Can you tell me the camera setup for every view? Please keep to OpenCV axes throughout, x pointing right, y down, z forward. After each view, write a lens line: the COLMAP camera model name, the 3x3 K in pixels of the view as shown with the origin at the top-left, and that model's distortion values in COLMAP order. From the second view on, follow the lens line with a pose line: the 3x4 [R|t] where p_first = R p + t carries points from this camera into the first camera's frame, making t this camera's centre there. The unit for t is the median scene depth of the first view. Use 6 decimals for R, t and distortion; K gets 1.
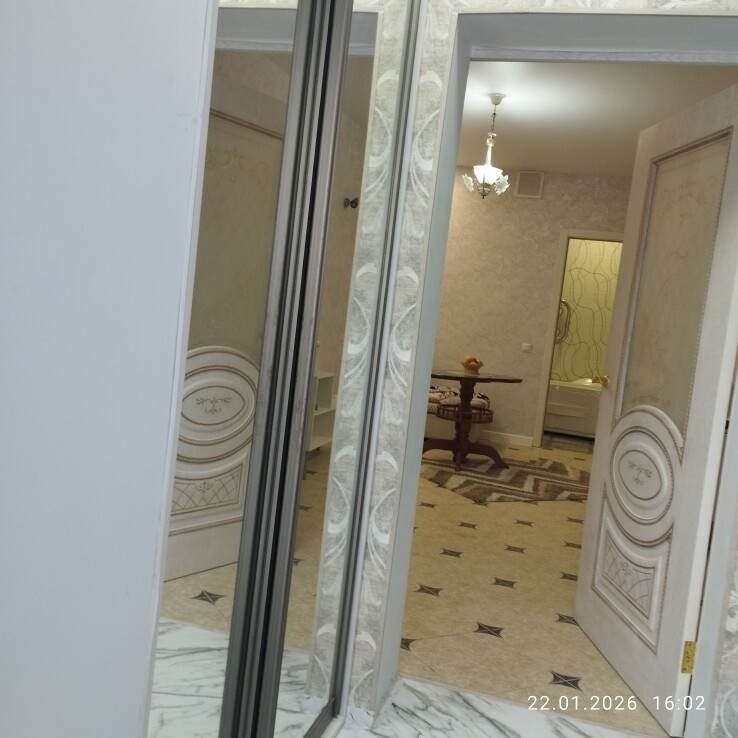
lens RADIAL K [[806.4, 0, 369.0], [0, 806.4, 369.0], [0, 0, 1]] dist [0.122591, -0.119374]
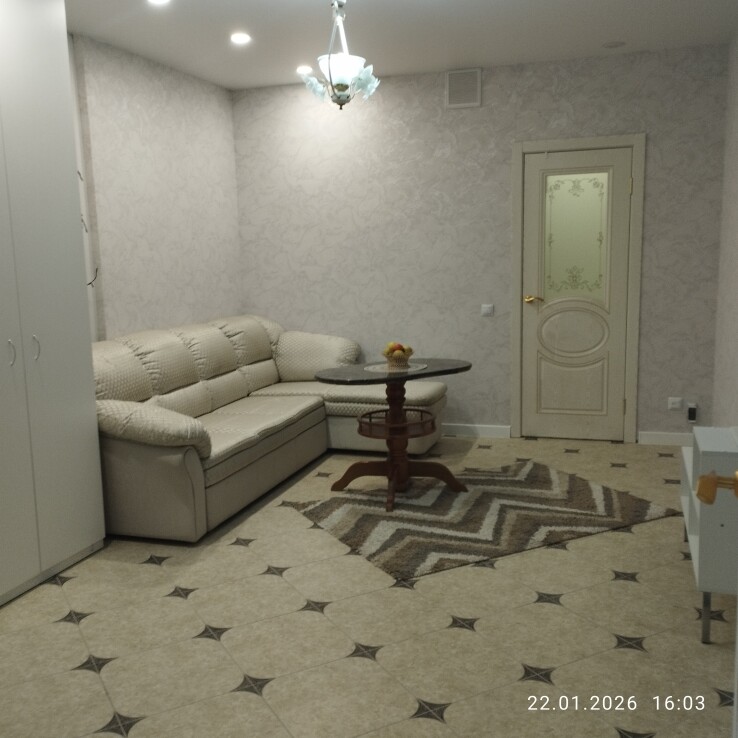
lens RADIAL K [[806.4, 0, 369.0], [0, 806.4, 369.0], [0, 0, 1]] dist [0.122591, -0.119374]
pose [[0.990793, -0.130527, -0.035953, 0.126828], [0.132549, 0.989285, 0.061201, -0.039145], [0.027579, -0.065403, 0.997478, 0.292821]]
